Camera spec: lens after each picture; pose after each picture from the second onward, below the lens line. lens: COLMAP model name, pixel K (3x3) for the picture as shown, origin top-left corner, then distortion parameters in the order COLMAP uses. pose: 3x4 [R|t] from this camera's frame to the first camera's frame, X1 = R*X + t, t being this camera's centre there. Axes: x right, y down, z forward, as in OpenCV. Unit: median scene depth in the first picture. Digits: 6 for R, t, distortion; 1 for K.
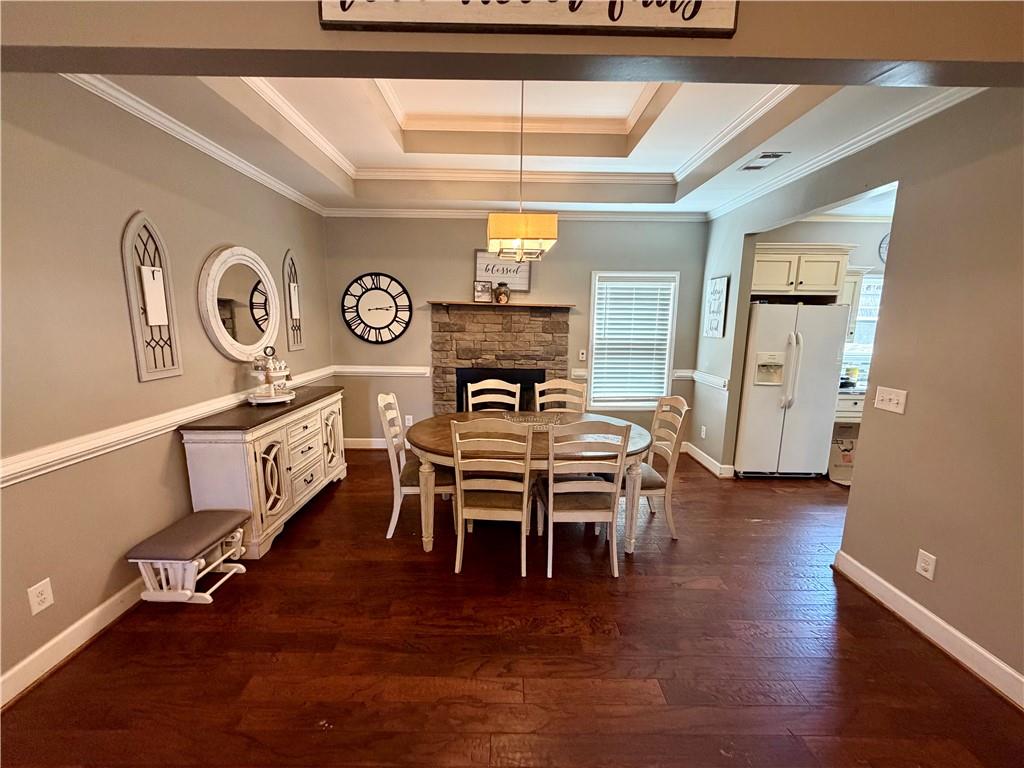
lens RADIAL K [[407.0, 0, 509.9], [0, 407.0, 386.2], [0, 0, 1]] dist [0.001601, -0.000347]
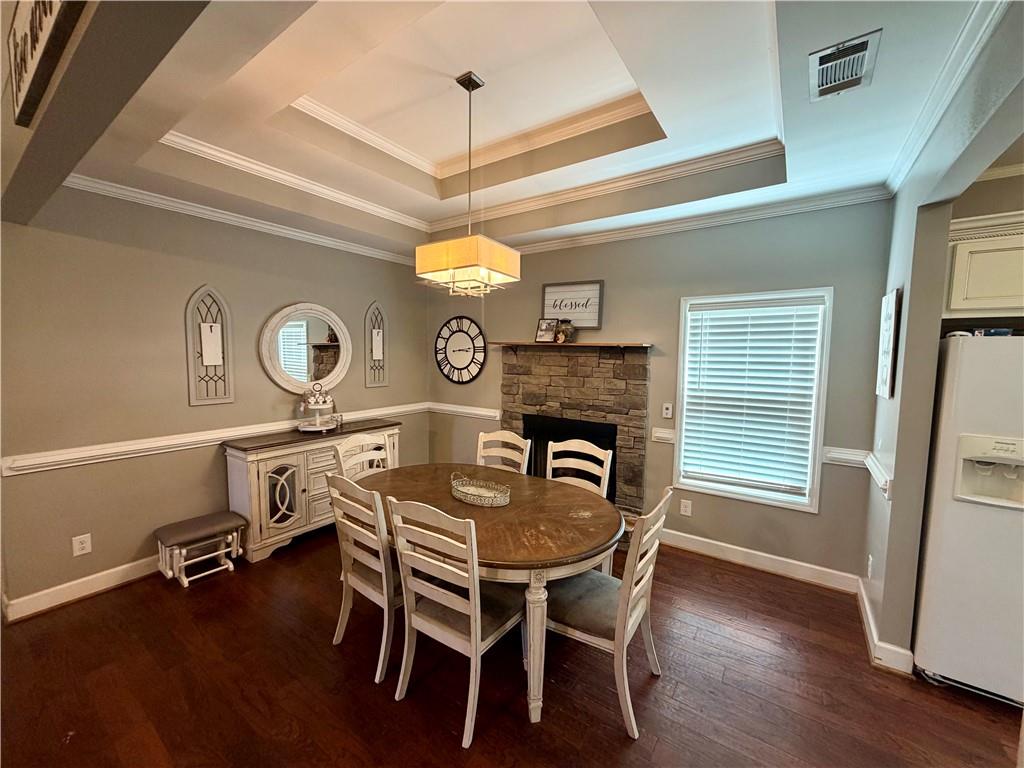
lens RADIAL K [[407.0, 0, 509.9], [0, 407.0, 386.2], [0, 0, 1]] dist [0.001601, -0.000347]
pose [[0.816229, 0.044468, -0.576015, 0.379557], [-0.097599, 0.993317, -0.061617, -0.048589], [0.569425, 0.106512, 0.815114, 0.241872]]
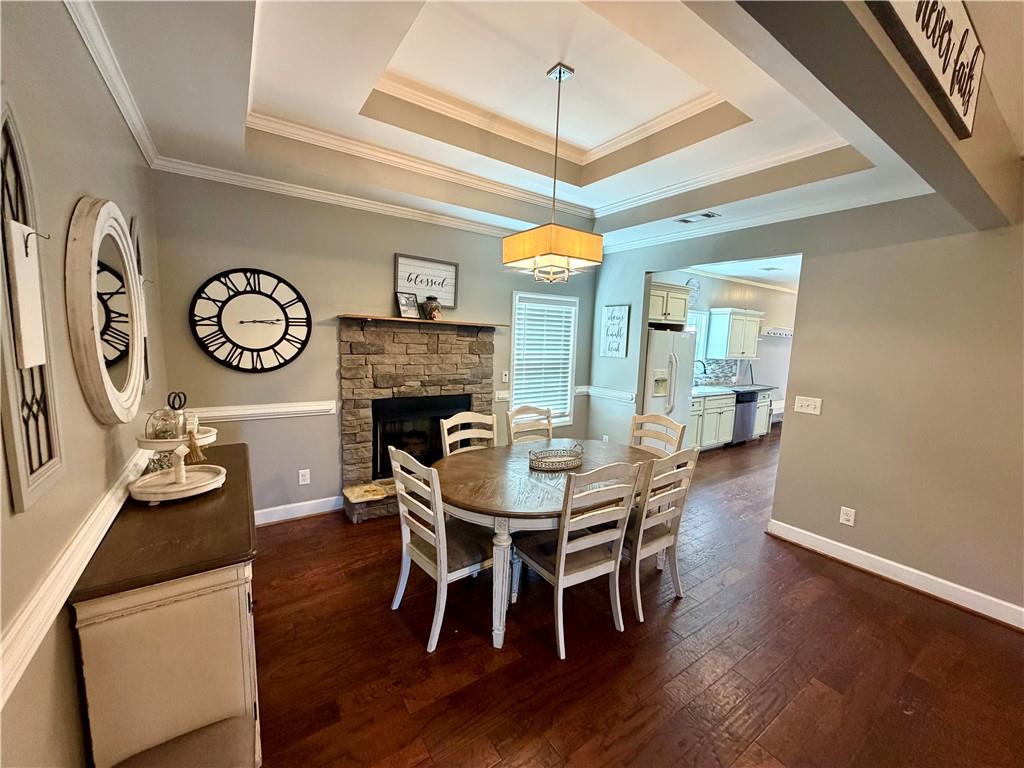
lens RADIAL K [[407.0, 0, 509.9], [0, 407.0, 386.2], [0, 0, 1]] dist [0.001601, -0.000347]
pose [[0.827957, -0.054147, 0.558171, -0.361567], [0.069172, 0.997588, -0.005831, -0.049006], [-0.556509, 0.043438, 0.829705, 0.203037]]
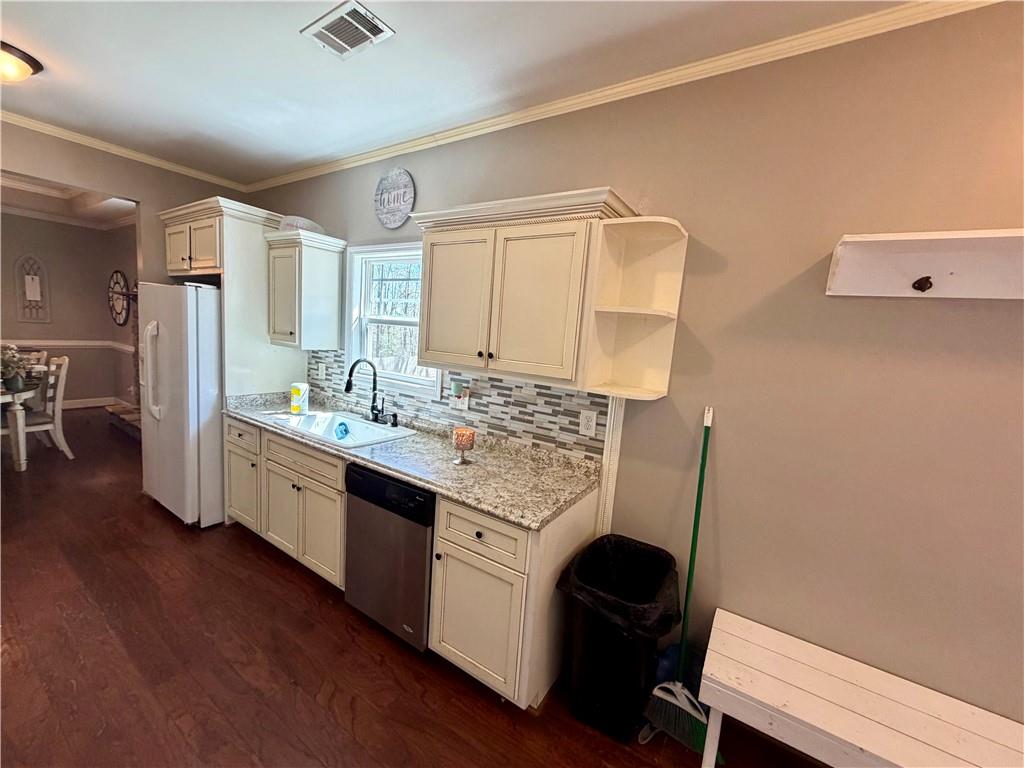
lens RADIAL K [[407.0, 0, 509.9], [0, 407.0, 386.2], [0, 0, 1]] dist [0.001601, -0.000347]
pose [[0.831682, 0.119407, -0.542261, 1.431726], [-0.152582, 0.988154, -0.016426, -0.084701], [0.533876, 0.096400, 0.840050, 0.613335]]
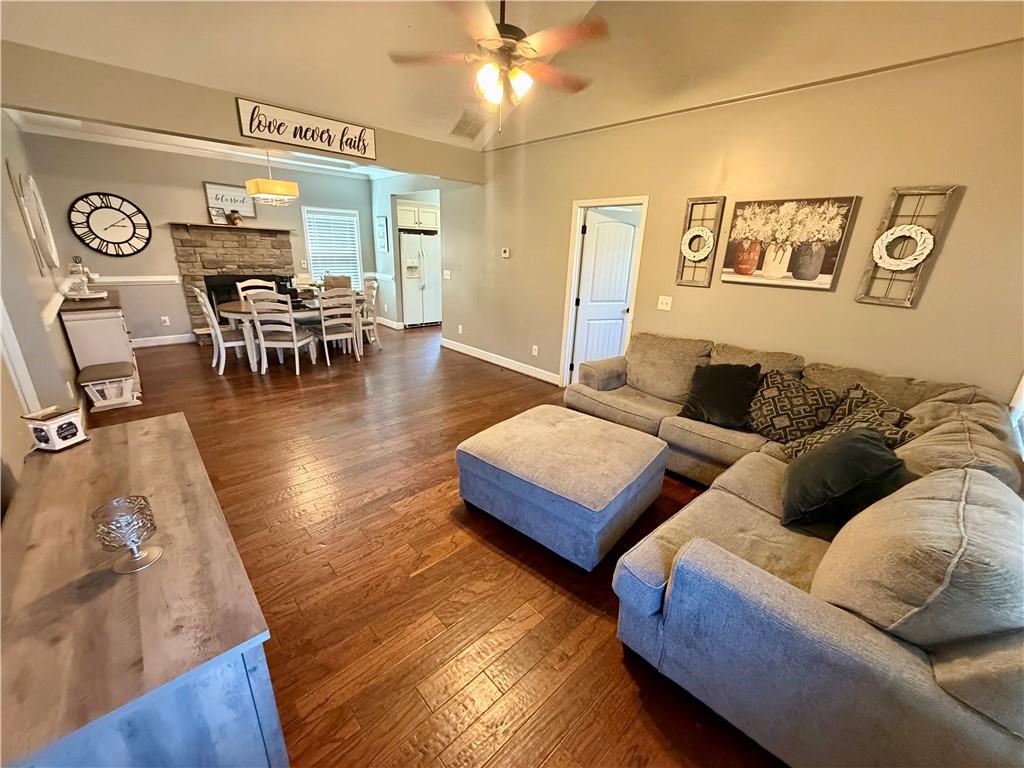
lens RADIAL K [[407.0, 0, 509.9], [0, 407.0, 386.2], [0, 0, 1]] dist [0.001601, -0.000347]
pose [[0.731741, -0.208705, 0.648843, -0.348010], [0.084238, 0.972359, 0.217766, 0.102034], [-0.676357, -0.104692, 0.729096, -0.687635]]
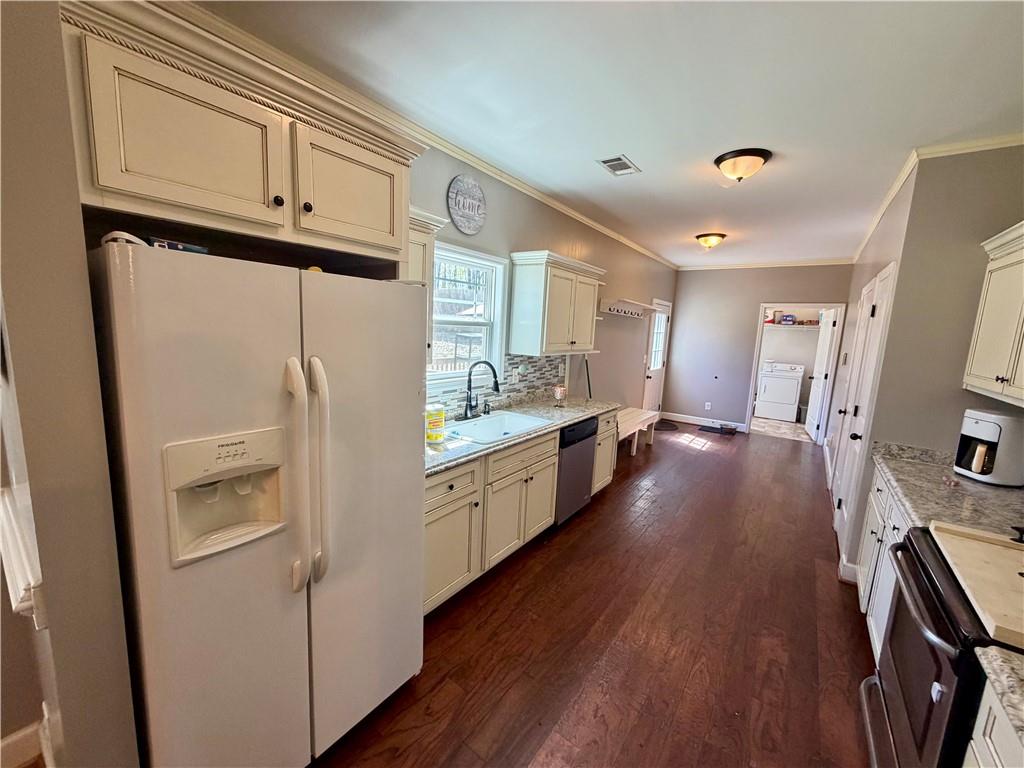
lens RADIAL K [[407.0, 0, 509.9], [0, 407.0, 386.2], [0, 0, 1]] dist [0.001601, -0.000347]
pose [[0.592599, -0.106099, 0.798480, 0.459799], [0.092704, 0.993684, 0.063236, -0.097535], [-0.800145, 0.036549, 0.598691, 0.581852]]
